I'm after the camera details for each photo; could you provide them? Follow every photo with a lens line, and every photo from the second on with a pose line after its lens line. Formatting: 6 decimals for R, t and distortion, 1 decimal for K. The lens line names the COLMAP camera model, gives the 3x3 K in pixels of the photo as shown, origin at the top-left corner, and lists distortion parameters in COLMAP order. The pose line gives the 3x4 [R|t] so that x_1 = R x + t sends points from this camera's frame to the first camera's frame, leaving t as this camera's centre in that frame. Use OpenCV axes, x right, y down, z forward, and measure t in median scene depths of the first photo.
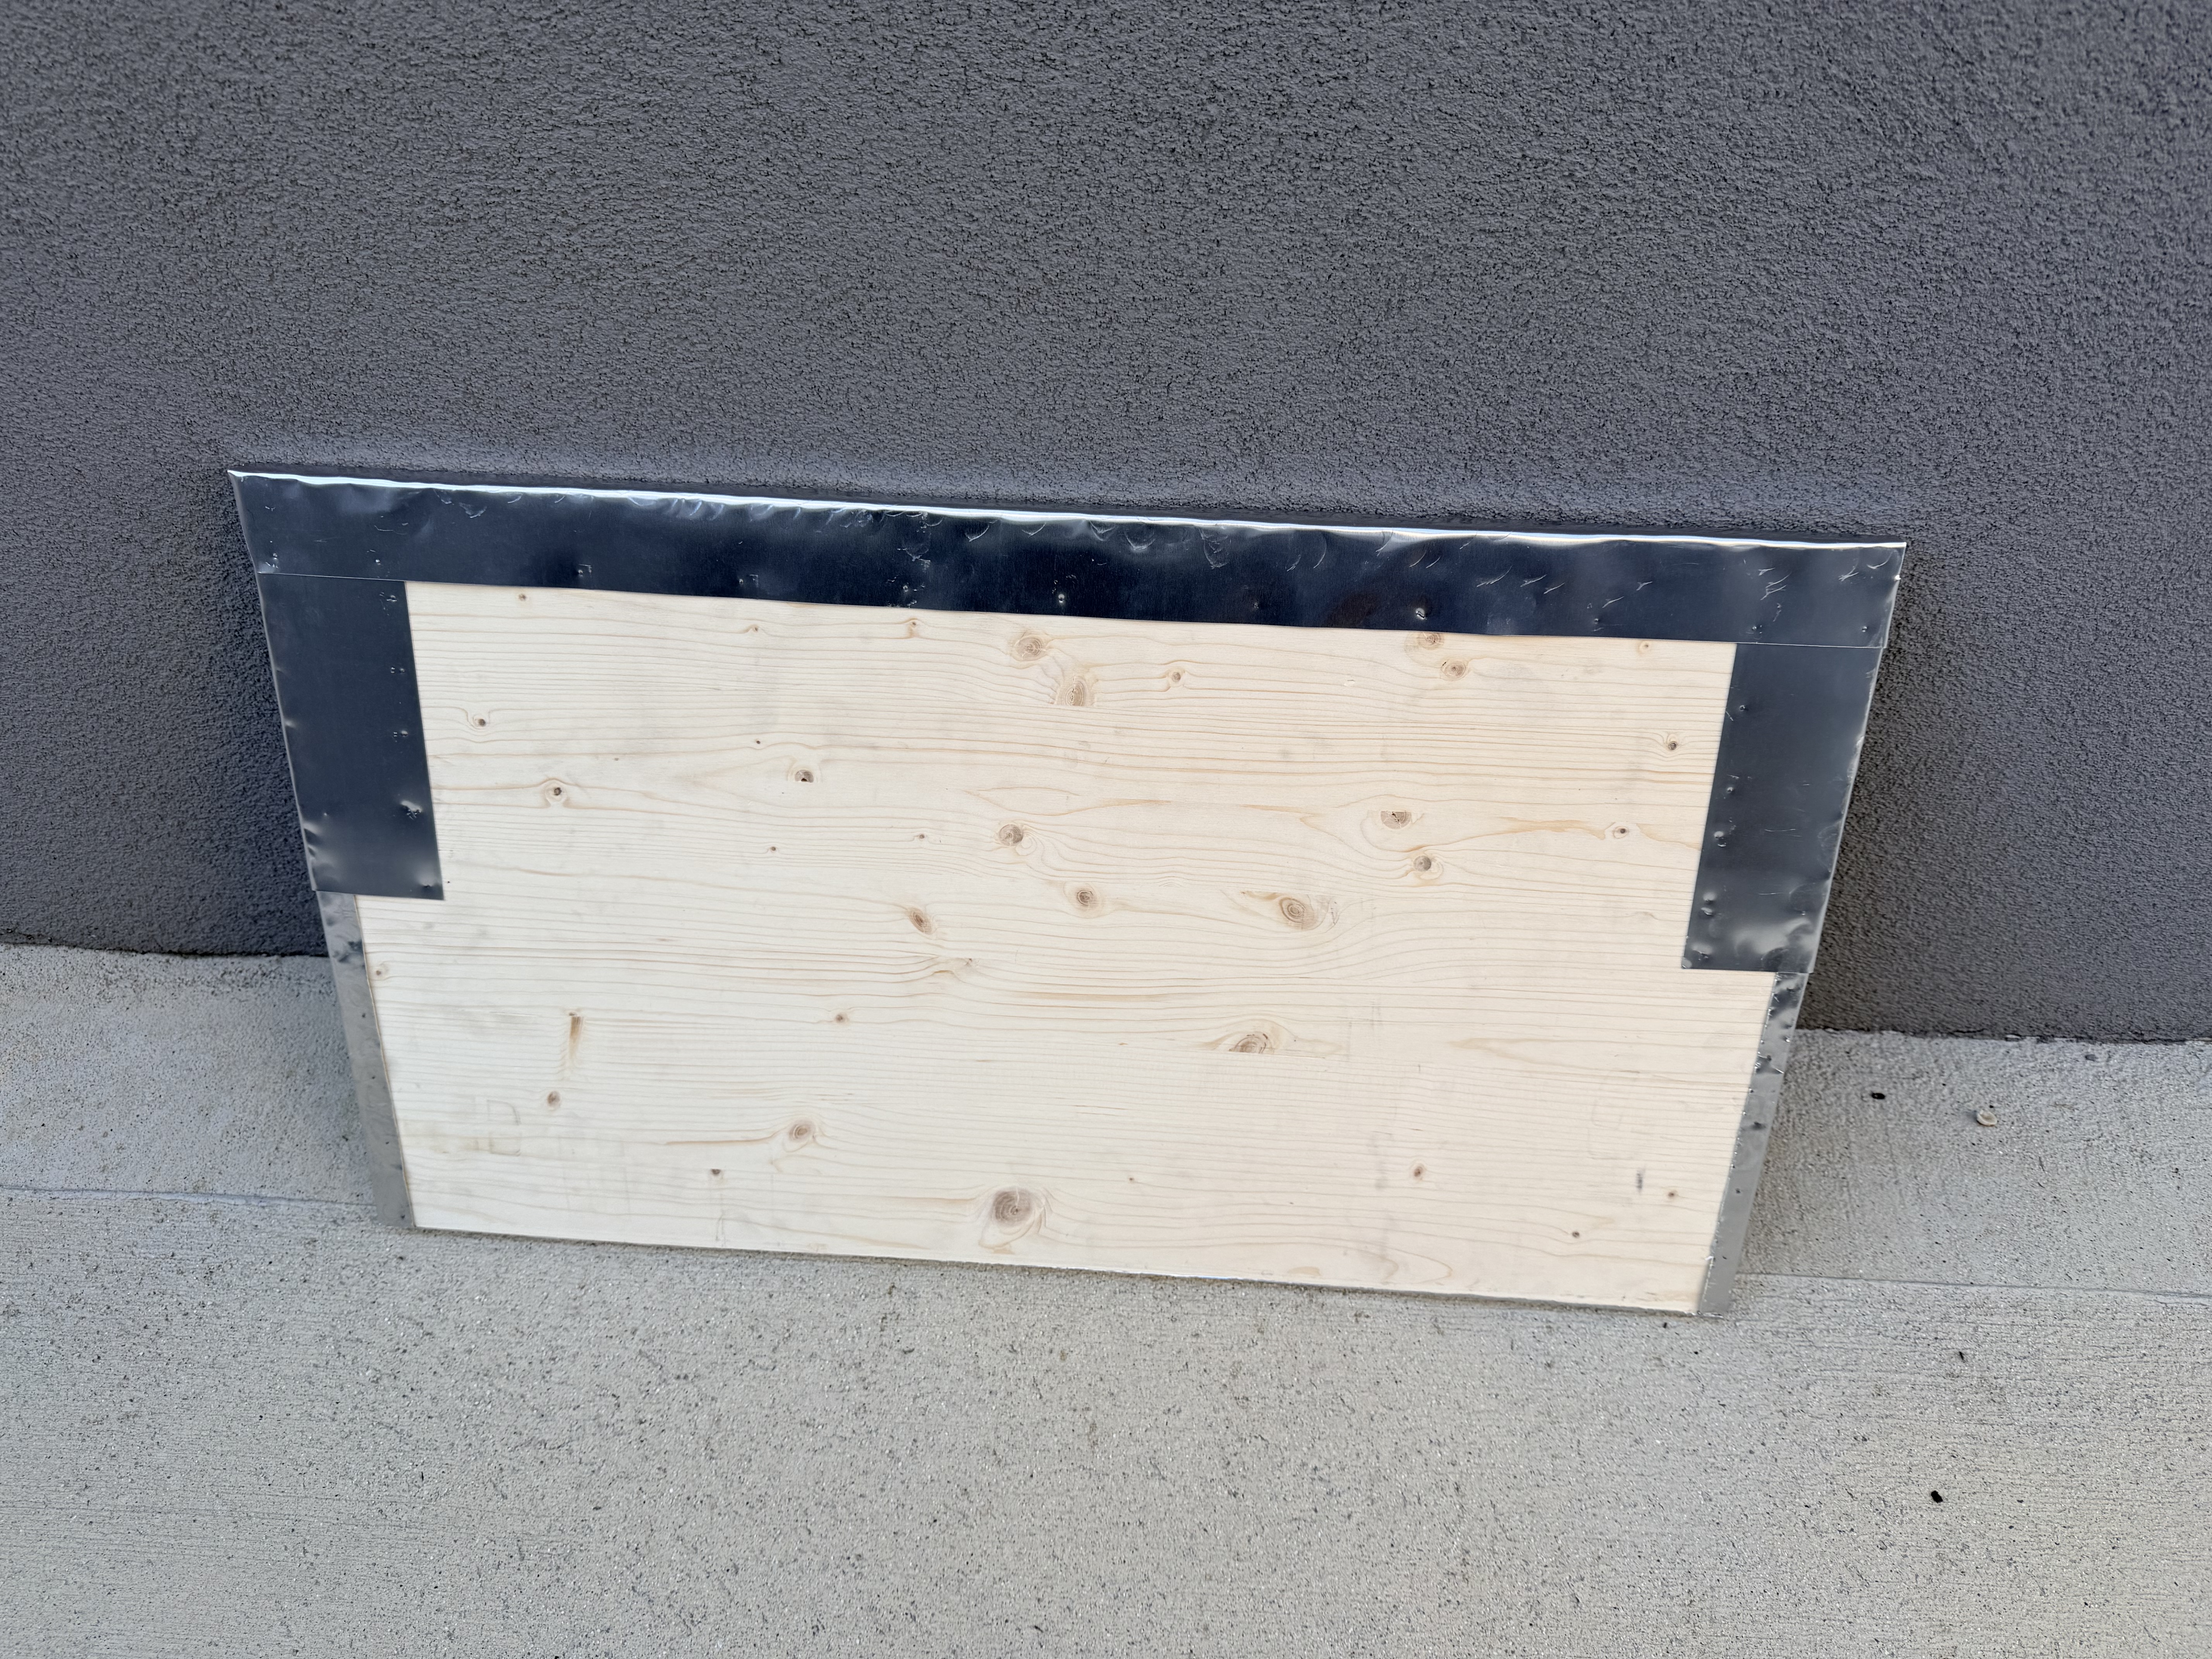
lens RADIAL K [[1540.9, 0, 1103.4], [0, 1540.9, 832.8], [0, 0, 1]] dist [0.004806, -0.015456]
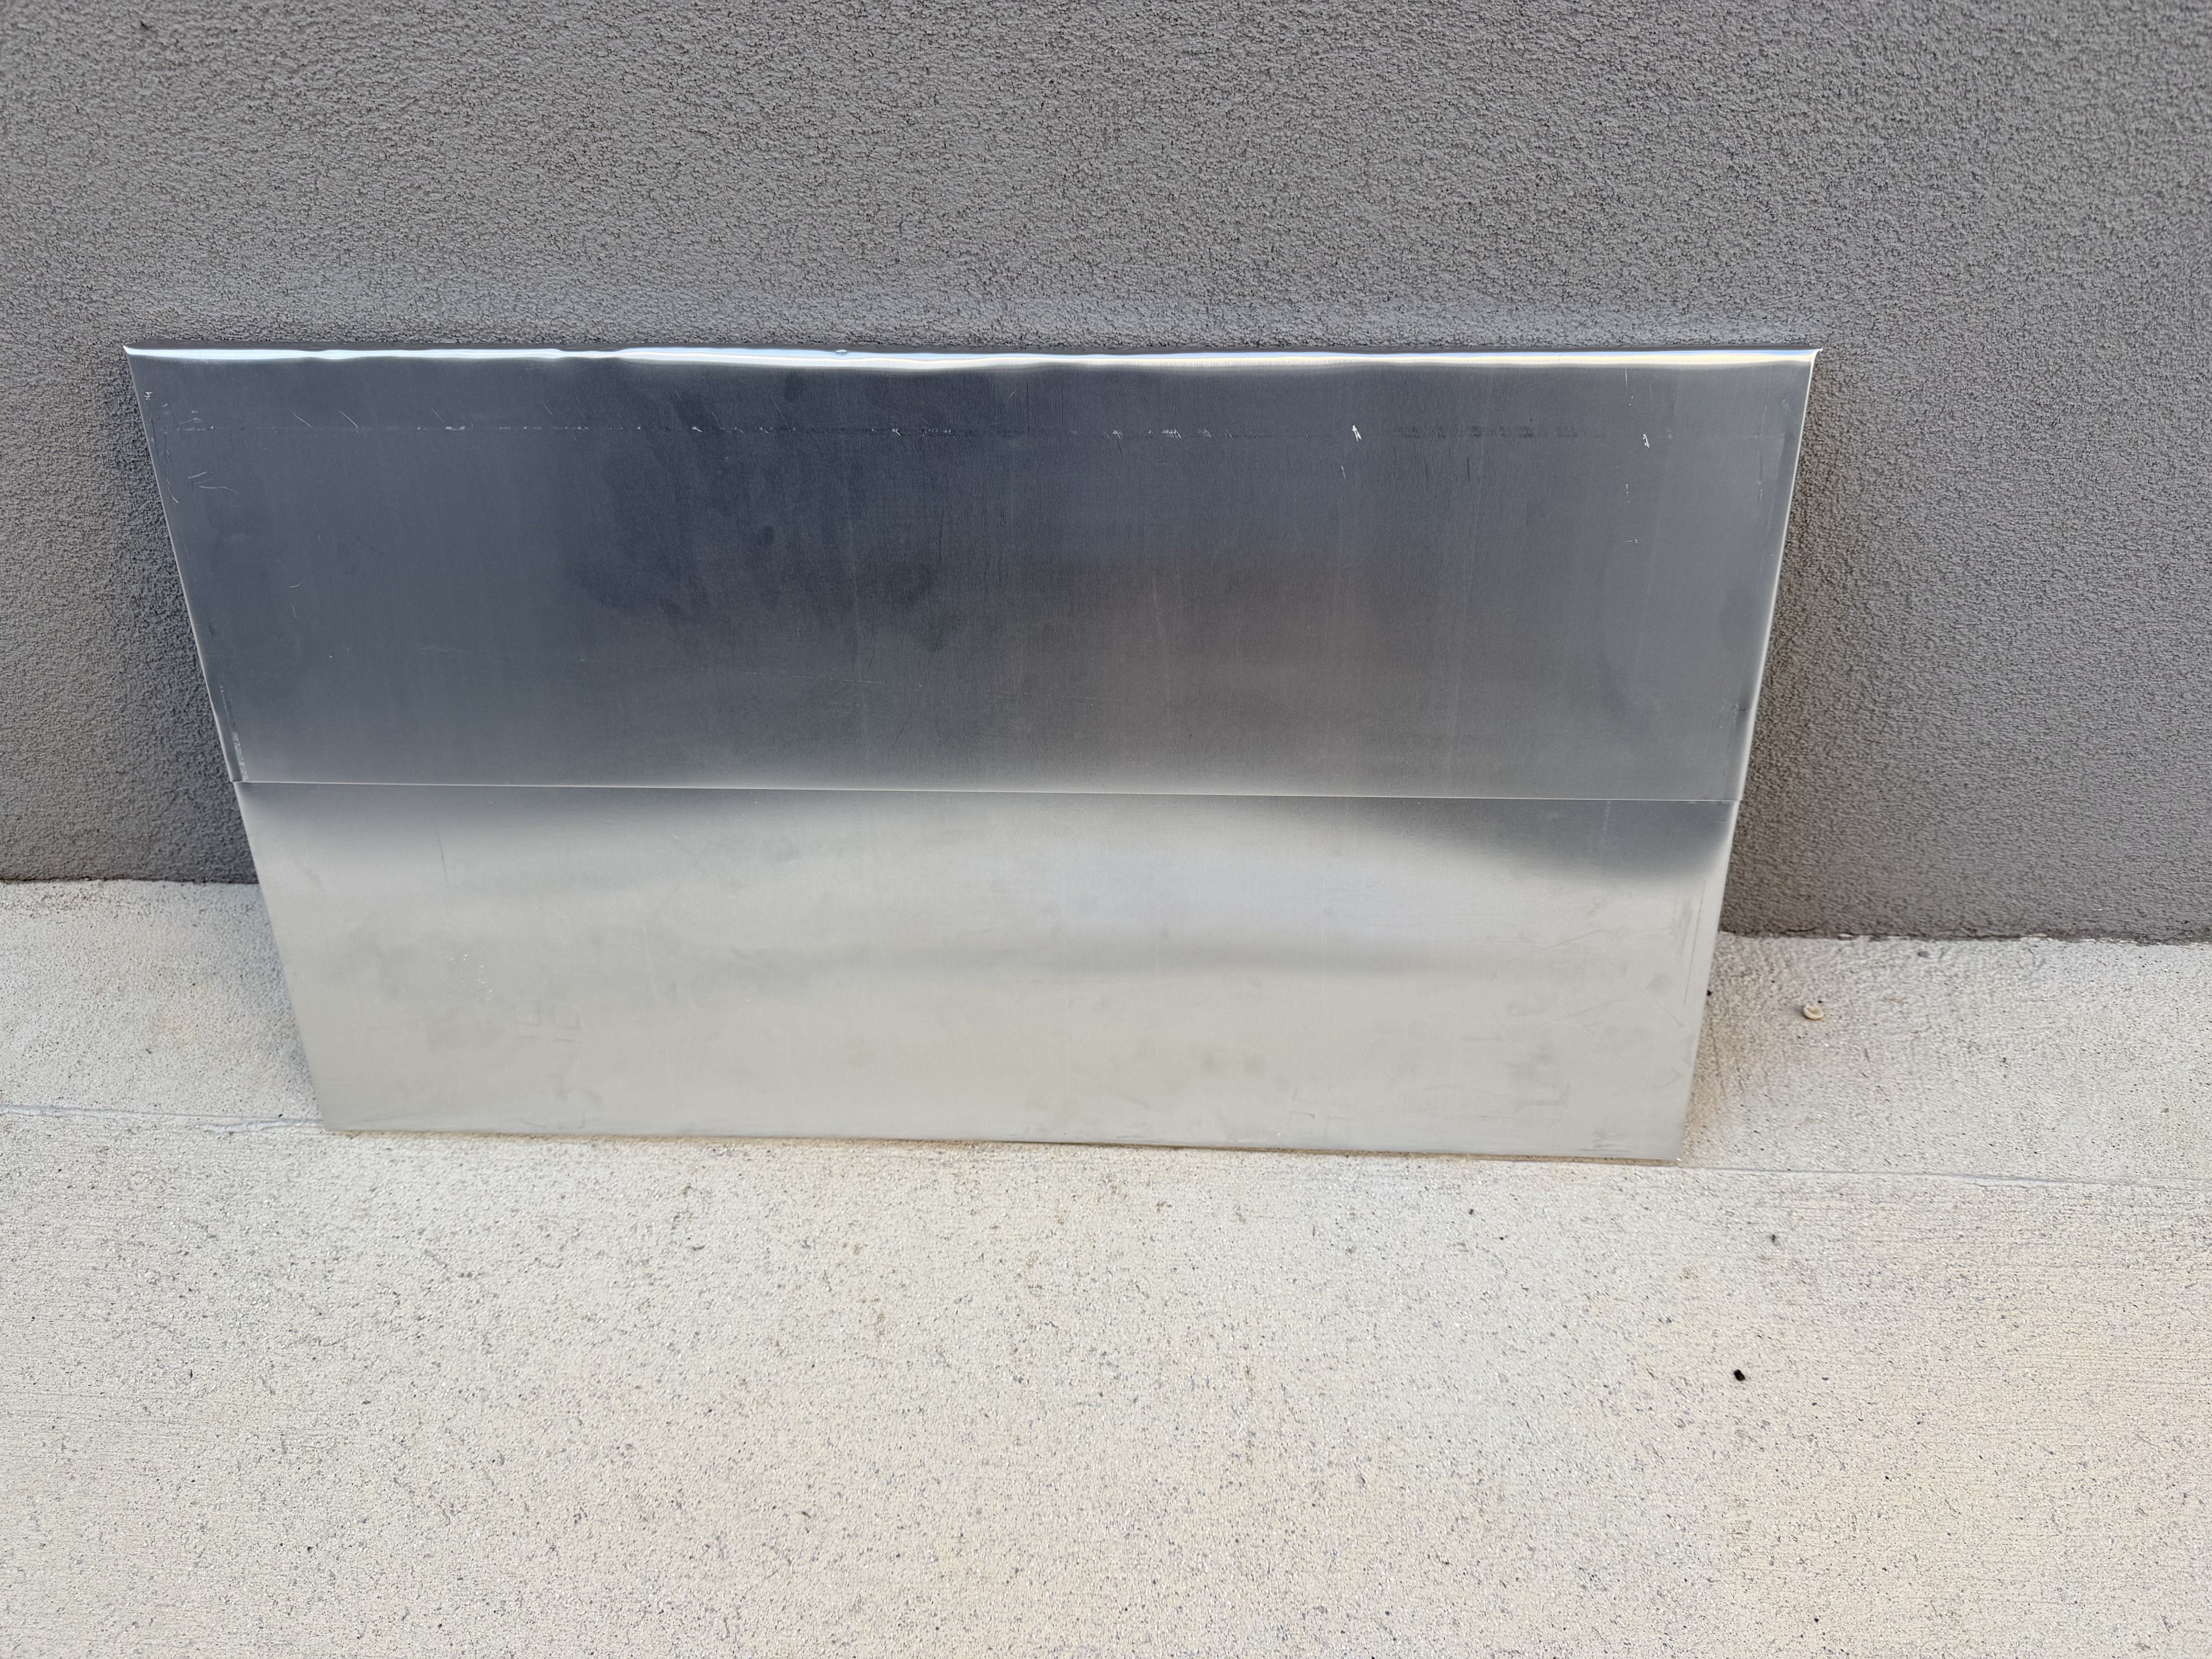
lens RADIAL K [[1540.9, 0, 1115.1], [0, 1540.9, 828.2], [0, 0, 1]] dist [0.004806, -0.015456]
pose [[0.999936, -0.011292, 0.001176, 0.153165], [0.011328, 0.999205, -0.038214, 0.121415], [-0.000743, 0.038225, 0.999269, 0.012014]]
